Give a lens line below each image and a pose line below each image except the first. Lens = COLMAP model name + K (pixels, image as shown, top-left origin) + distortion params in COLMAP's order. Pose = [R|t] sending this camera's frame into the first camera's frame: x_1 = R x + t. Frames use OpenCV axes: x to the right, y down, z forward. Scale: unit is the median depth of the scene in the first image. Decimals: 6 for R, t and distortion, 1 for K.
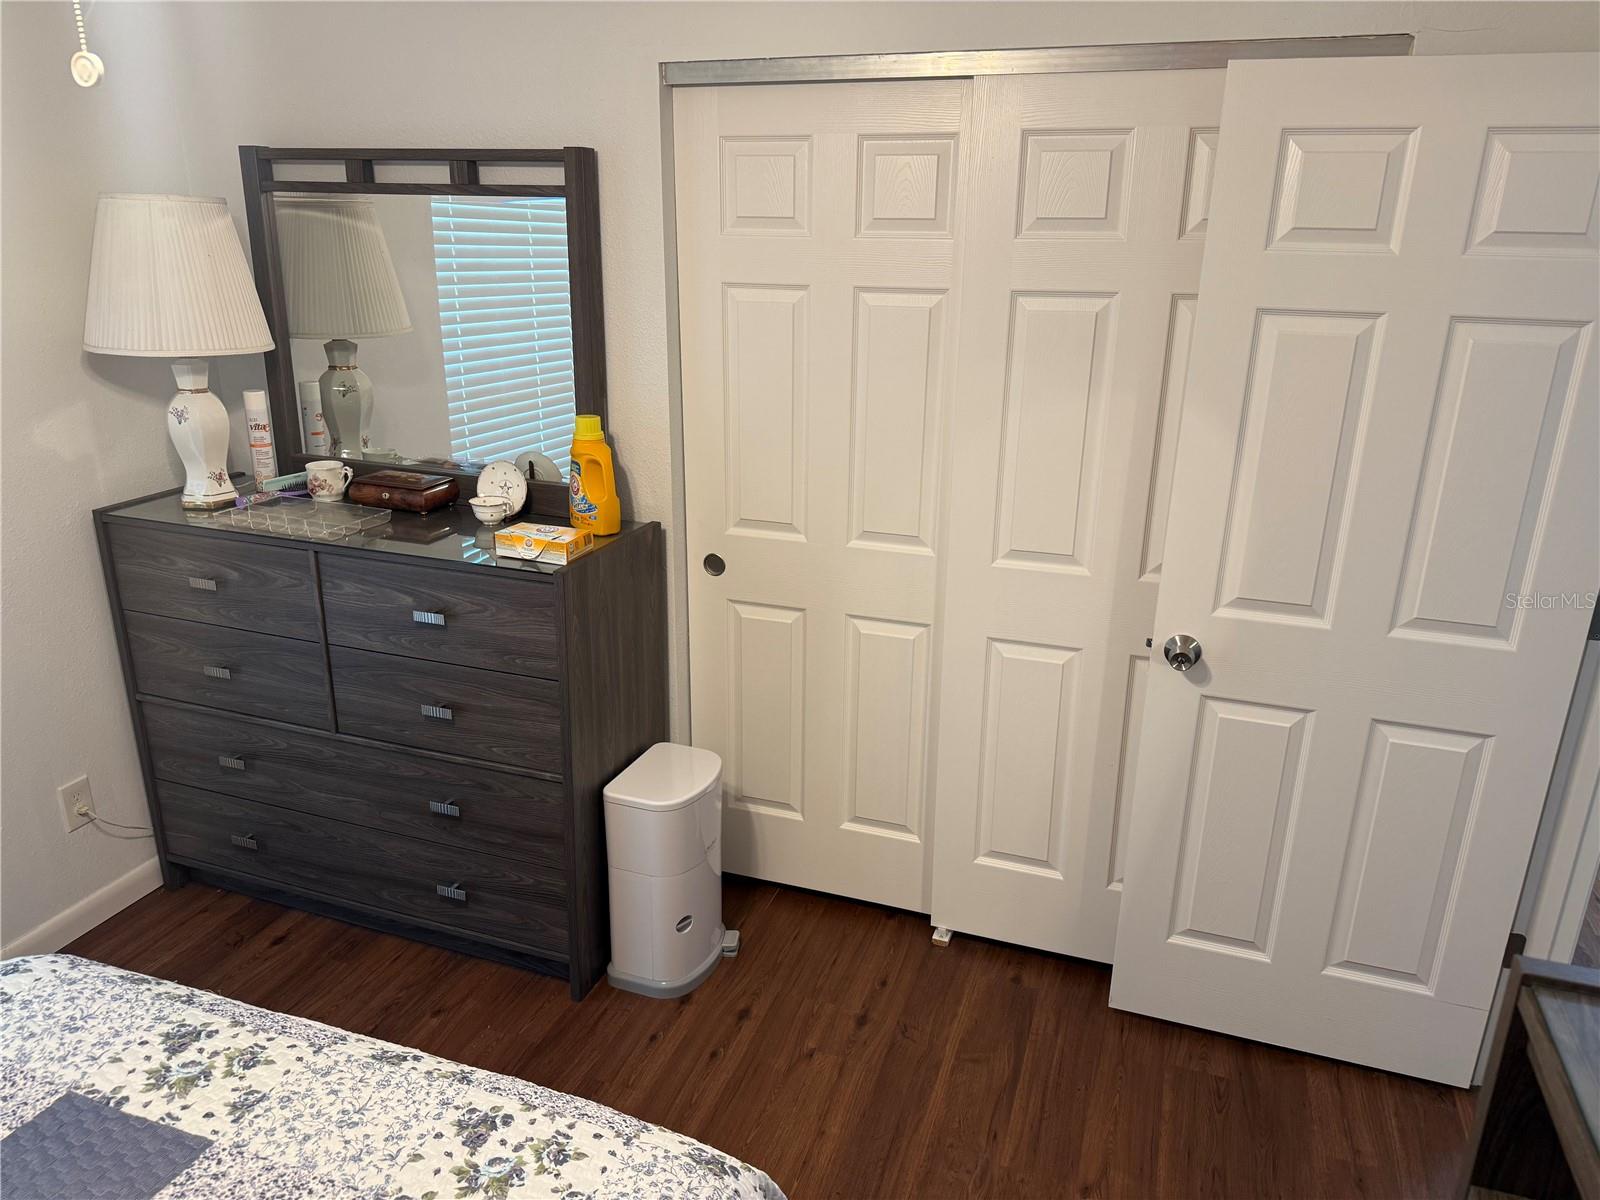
lens RADIAL K [[1129.4, 0, 789.4], [0, 1129.4, 607.4], [0, 0, 1]] dist [0.028420, -0.044004]
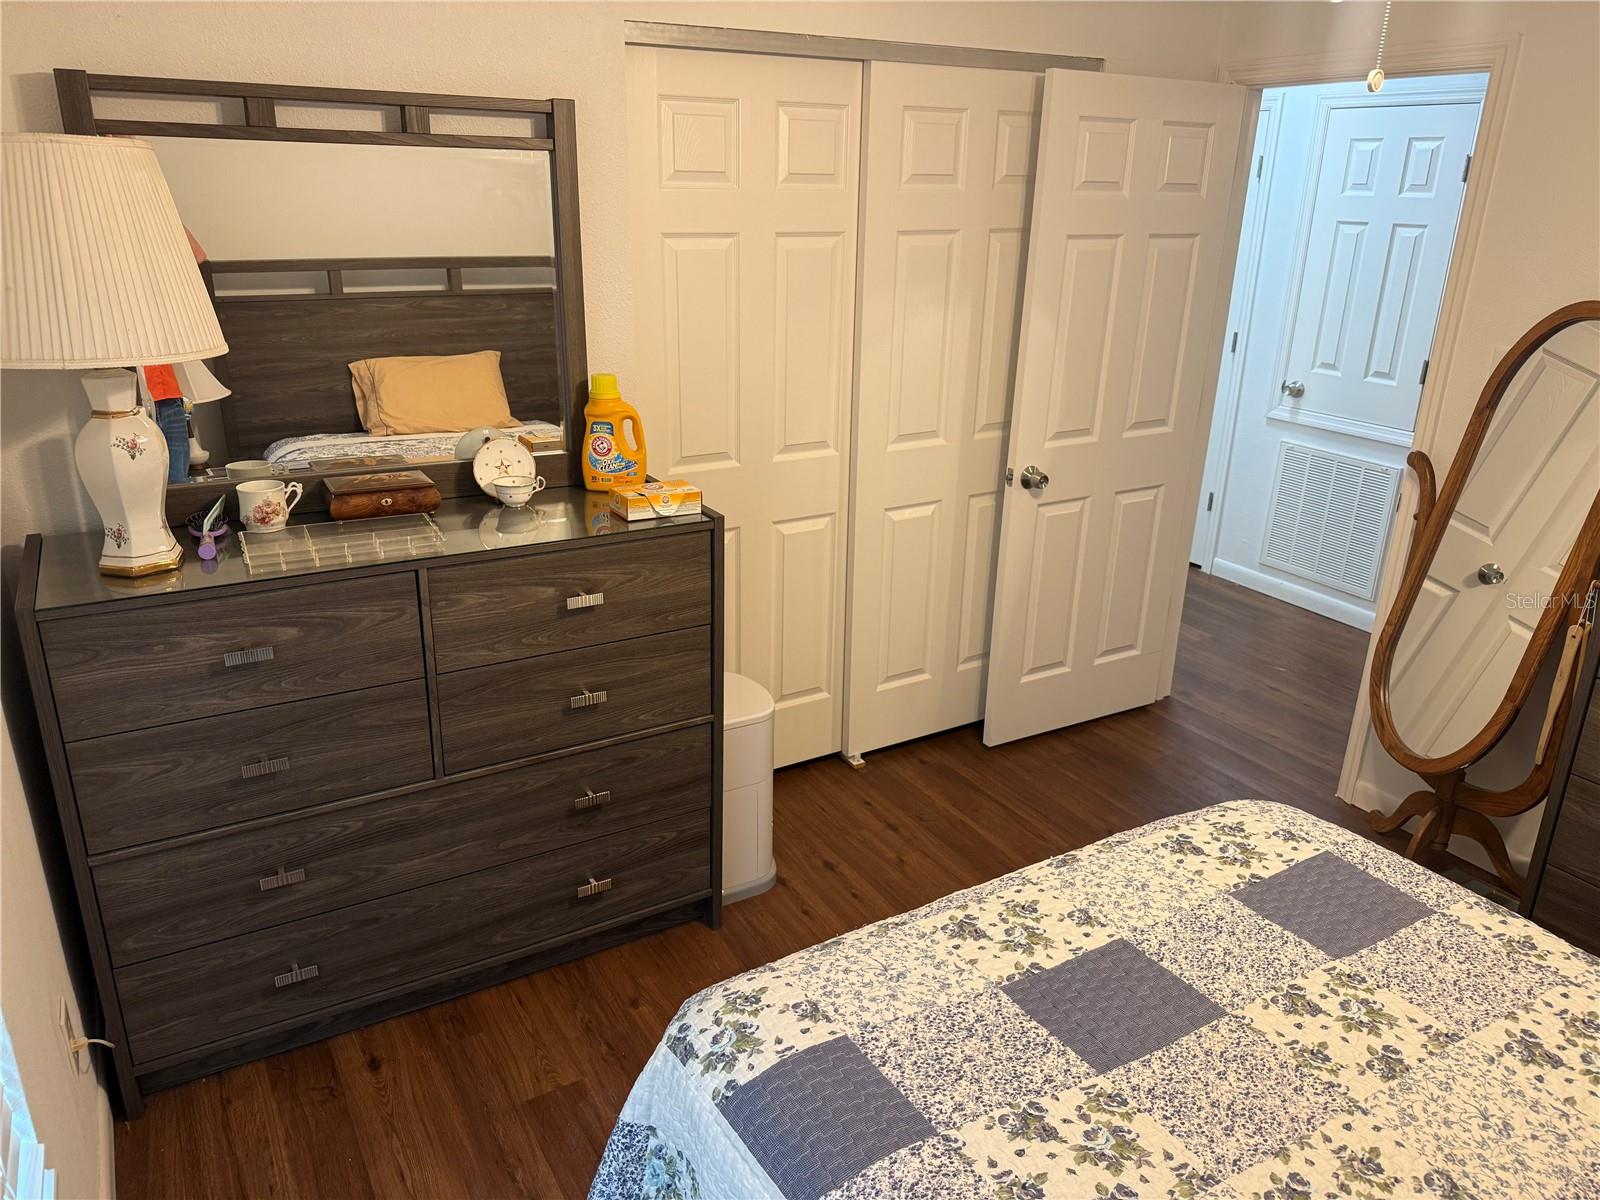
lens RADIAL K [[1118.0, 0, 800.0], [0, 1118.0, 600.0], [0, 0, 1]] dist [0.086675, -0.118954]
pose [[0.646999, -0.267811, 0.713911, -0.855253], [0.243528, 0.959830, 0.139360, -0.077380], [-0.722555, 0.083692, 0.686228, 0.214950]]
